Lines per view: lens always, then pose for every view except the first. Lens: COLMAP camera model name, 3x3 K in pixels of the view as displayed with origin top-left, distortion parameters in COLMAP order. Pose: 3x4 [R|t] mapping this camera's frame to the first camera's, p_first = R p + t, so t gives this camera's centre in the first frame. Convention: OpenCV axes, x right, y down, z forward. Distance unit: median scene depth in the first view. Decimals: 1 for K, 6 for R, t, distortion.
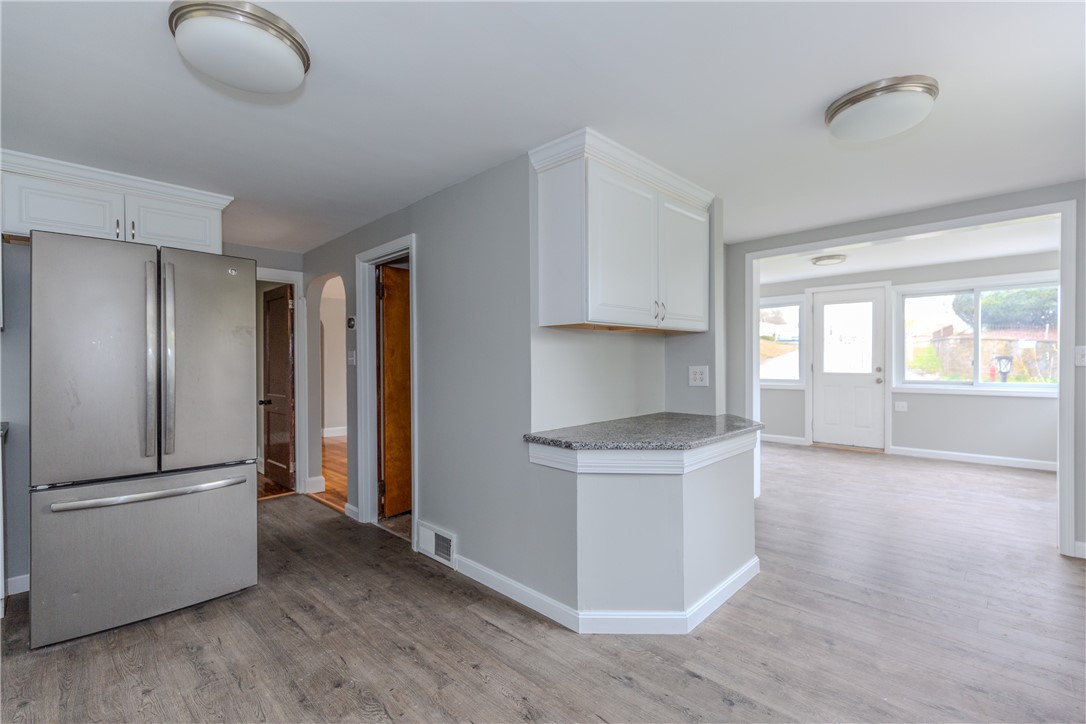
lens RADIAL K [[488.3, 0, 549.3], [0, 488.3, 362.2], [0, 0, 1]] dist [0.001854, 0.000084]
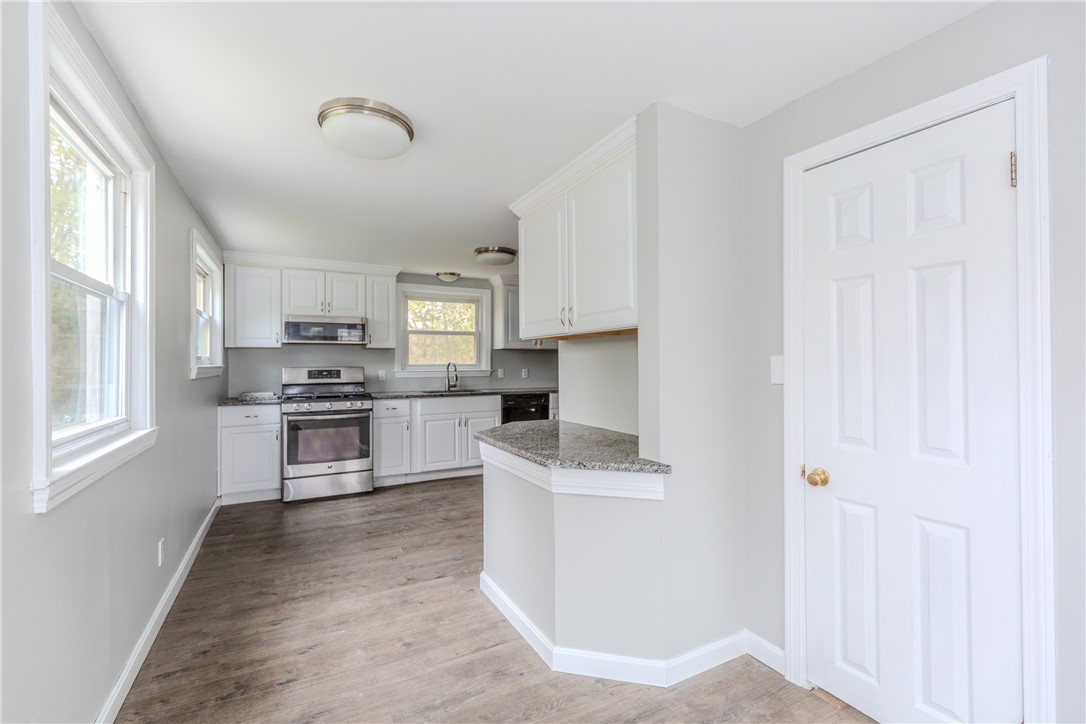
lens RADIAL K [[488.3, 0, 544.4], [0, 488.3, 360.8], [0, 0, 1]] dist [0.001854, 0.000084]
pose [[-0.317409, 0.006284, -0.948268, 1.355813], [0.001579, 0.999980, 0.006098, -0.031277], [0.948287, 0.000438, -0.317413, 1.490164]]
